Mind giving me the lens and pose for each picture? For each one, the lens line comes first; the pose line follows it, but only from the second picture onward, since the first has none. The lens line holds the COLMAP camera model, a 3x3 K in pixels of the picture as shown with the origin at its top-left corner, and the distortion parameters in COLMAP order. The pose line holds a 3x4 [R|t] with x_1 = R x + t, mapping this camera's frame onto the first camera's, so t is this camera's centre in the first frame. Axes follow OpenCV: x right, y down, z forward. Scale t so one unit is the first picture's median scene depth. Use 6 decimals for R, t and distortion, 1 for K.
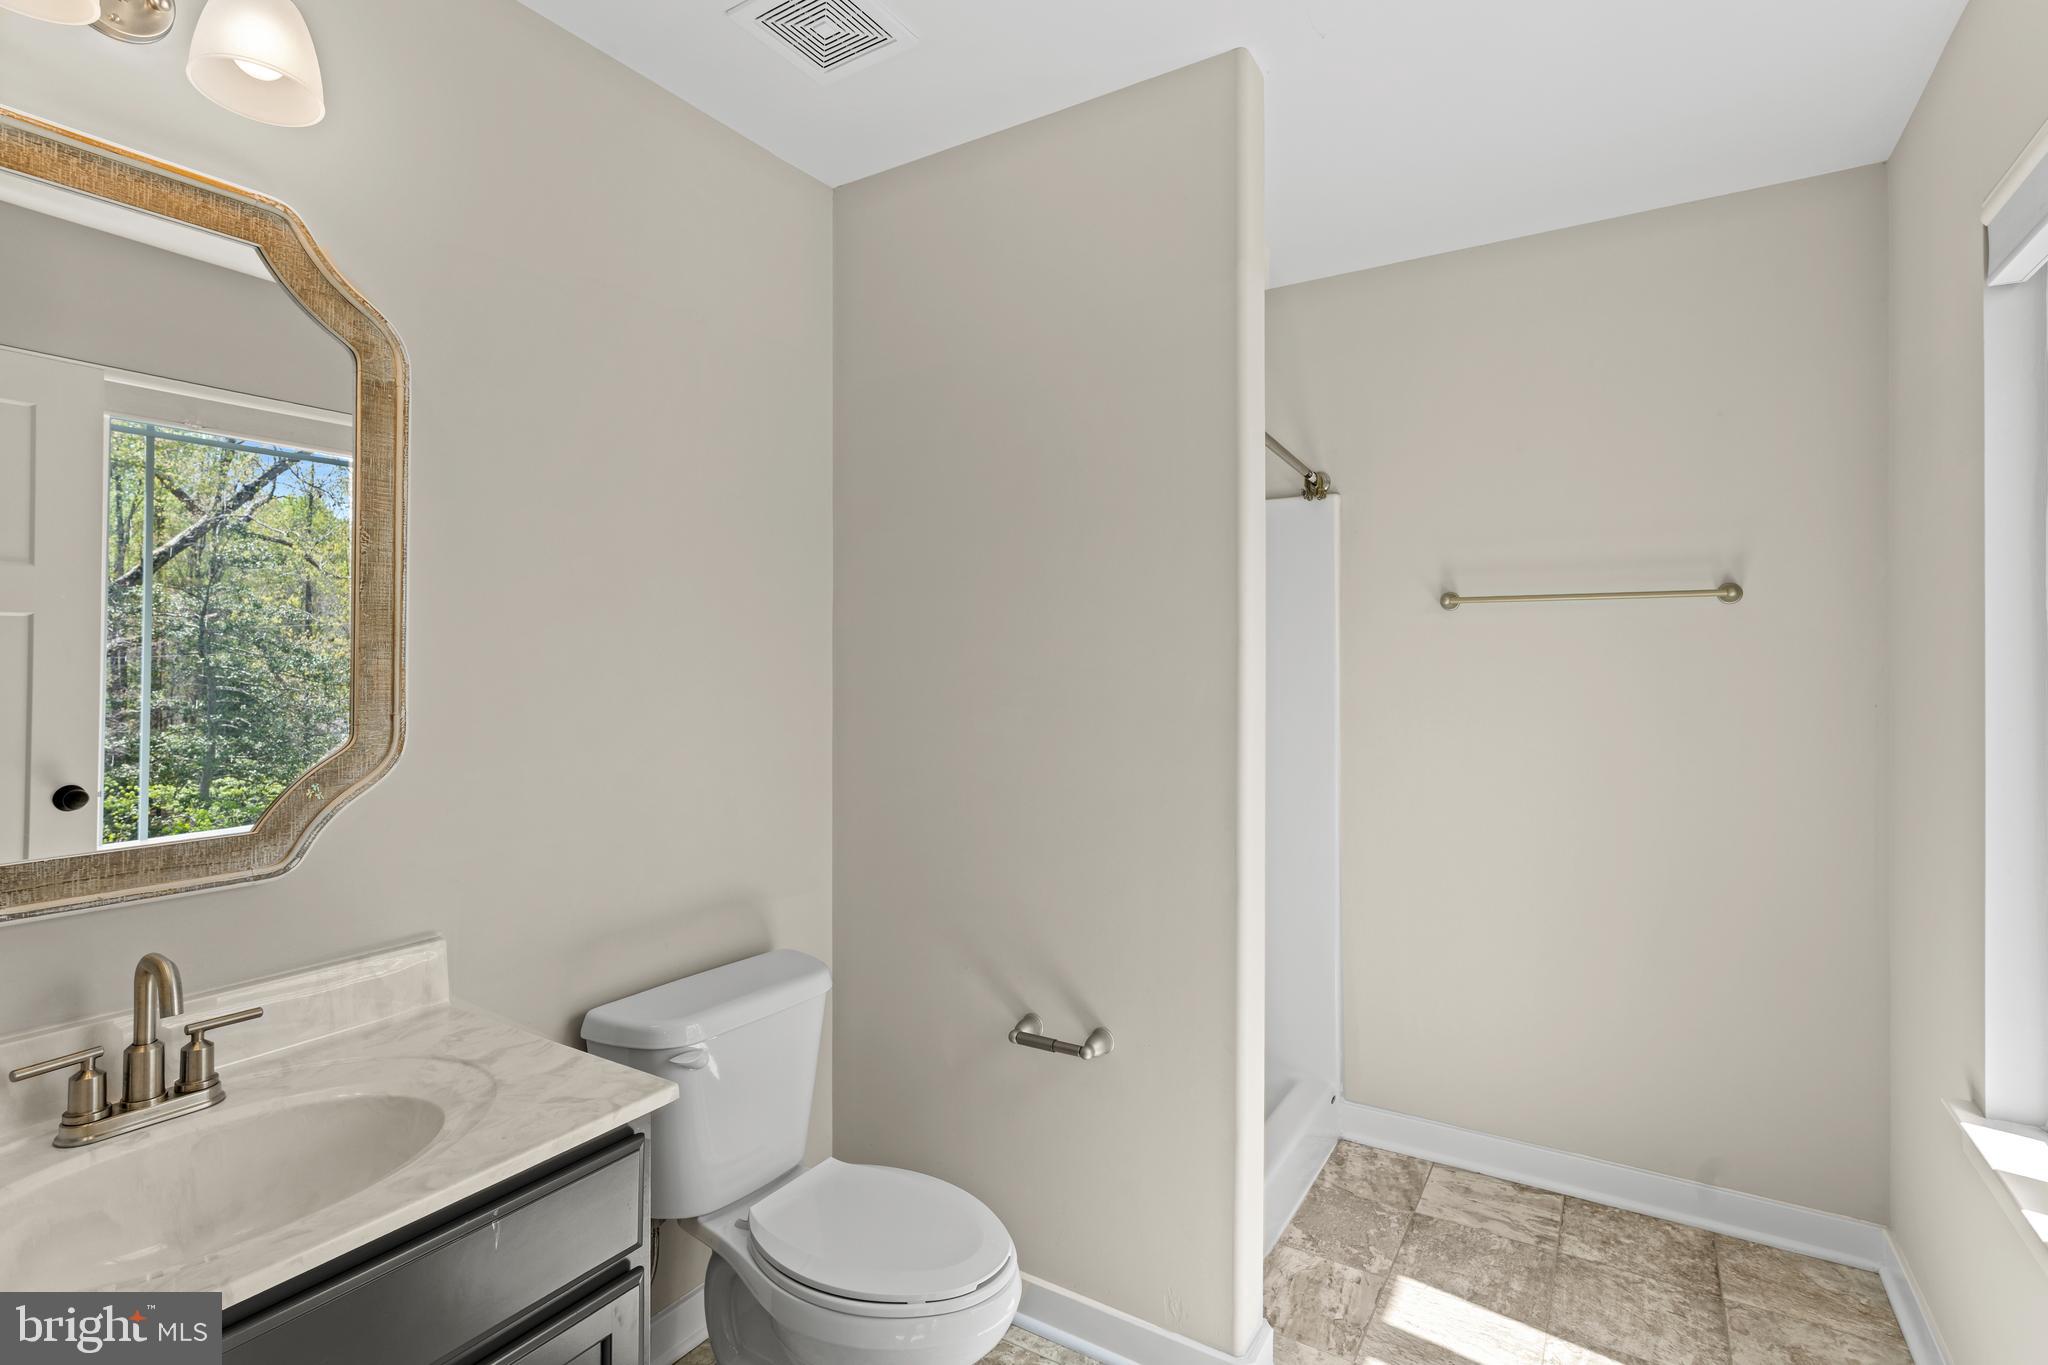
lens RADIAL K [[977.7, 0, 1018.7], [0, 977.7, 670.9], [0, 0, 1]] dist [0.003308, -0.000895]
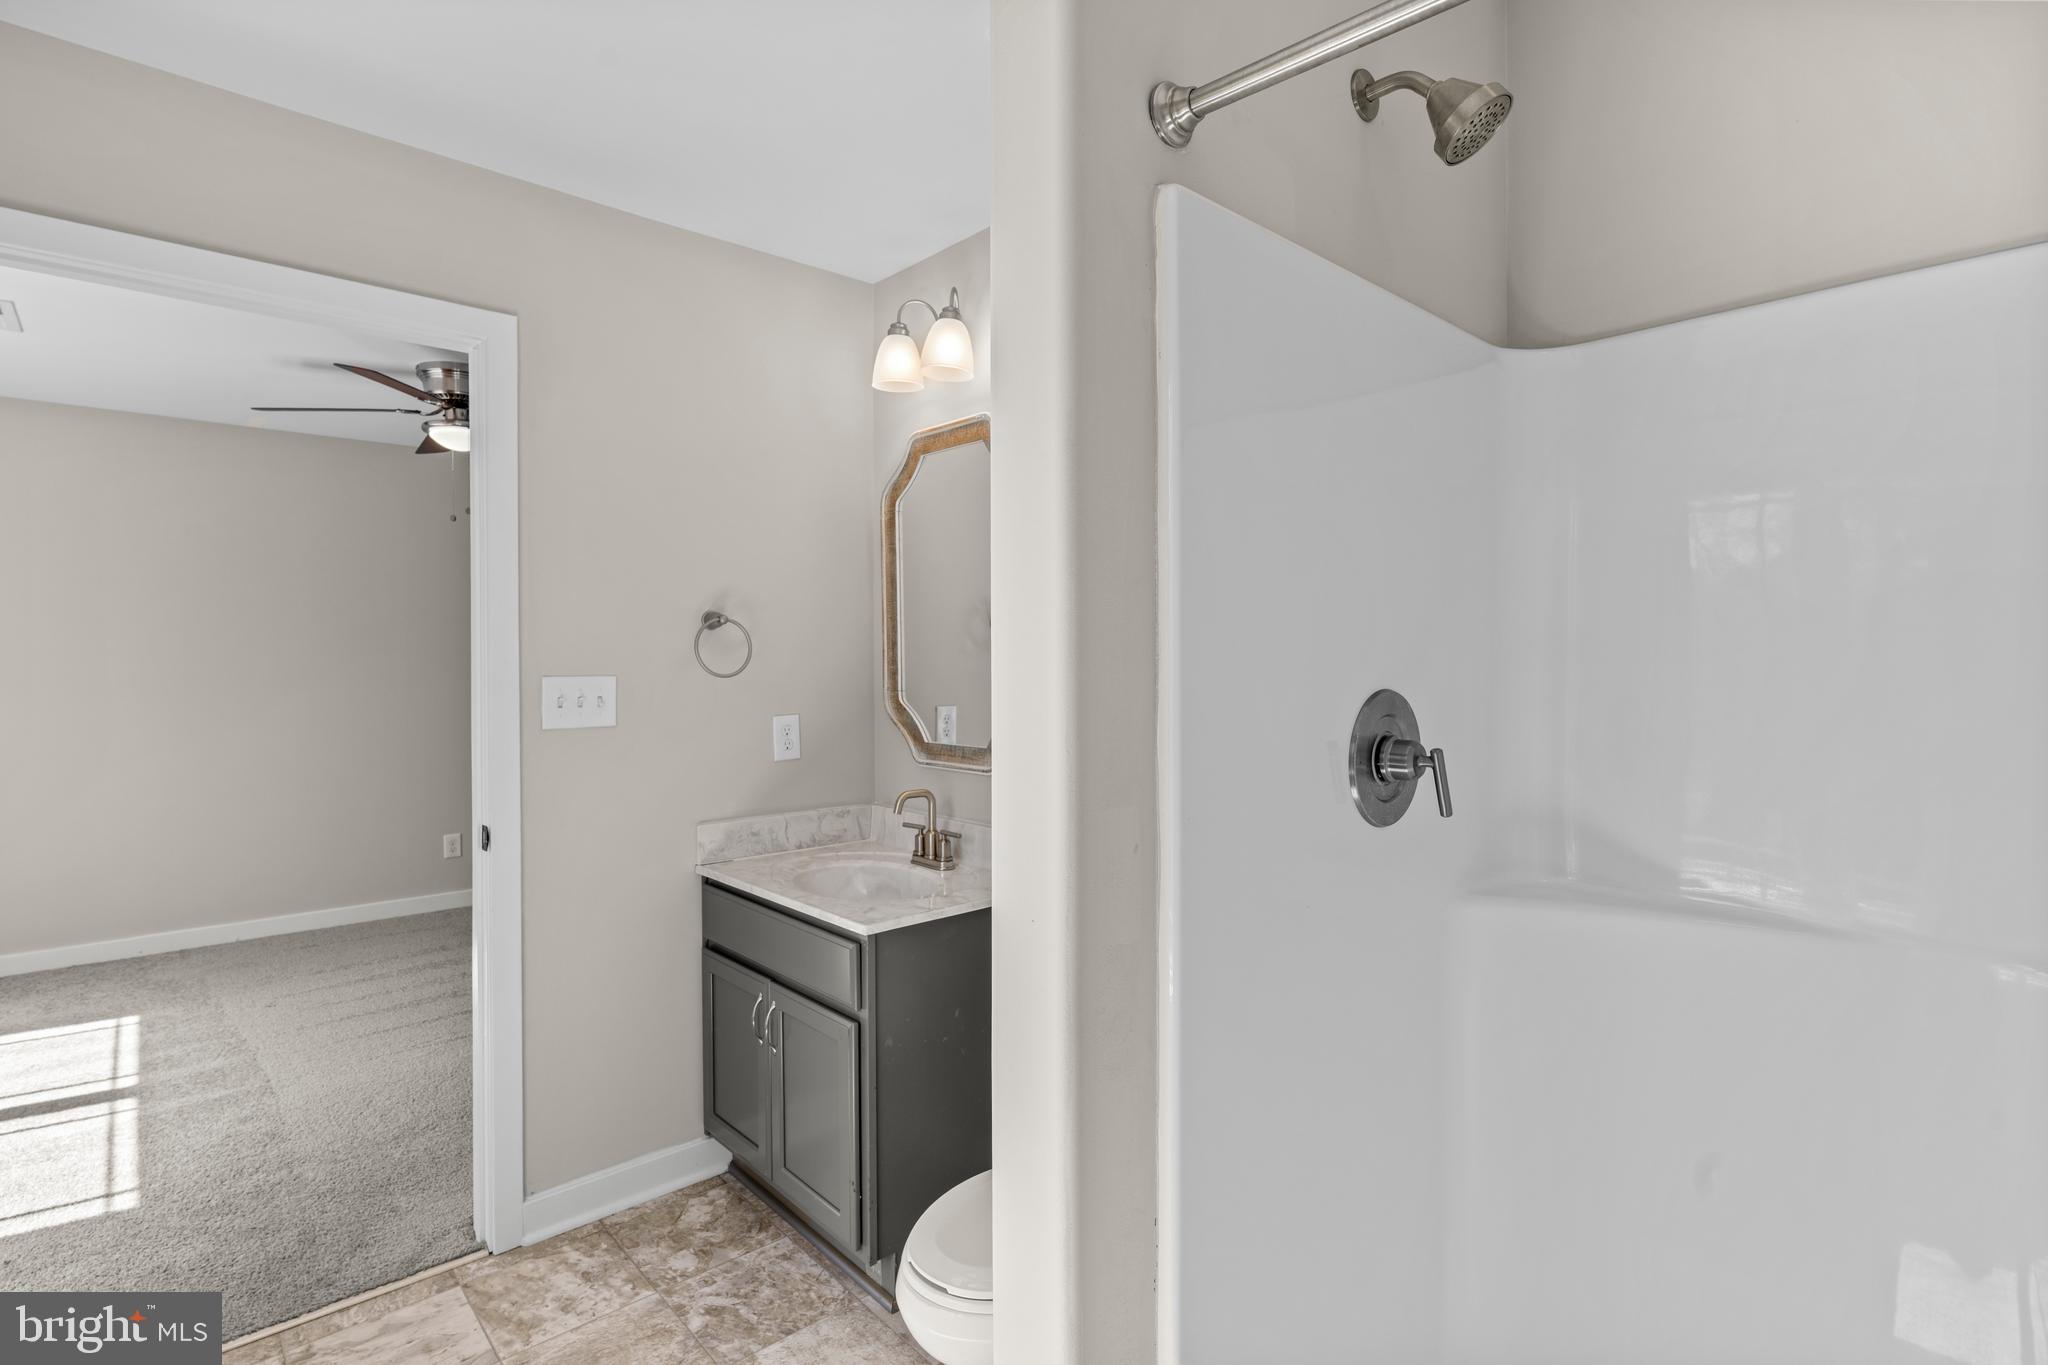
lens RADIAL K [[977.7, 0, 1019.2], [0, 977.7, 674.0], [0, 0, 1]] dist [0.003308, -0.000895]
pose [[-0.270681, 0.014235, -0.962564, 1.085182], [-0.000461, 0.999889, 0.014917, -0.013973], [0.962669, 0.004482, -0.270644, 1.681937]]
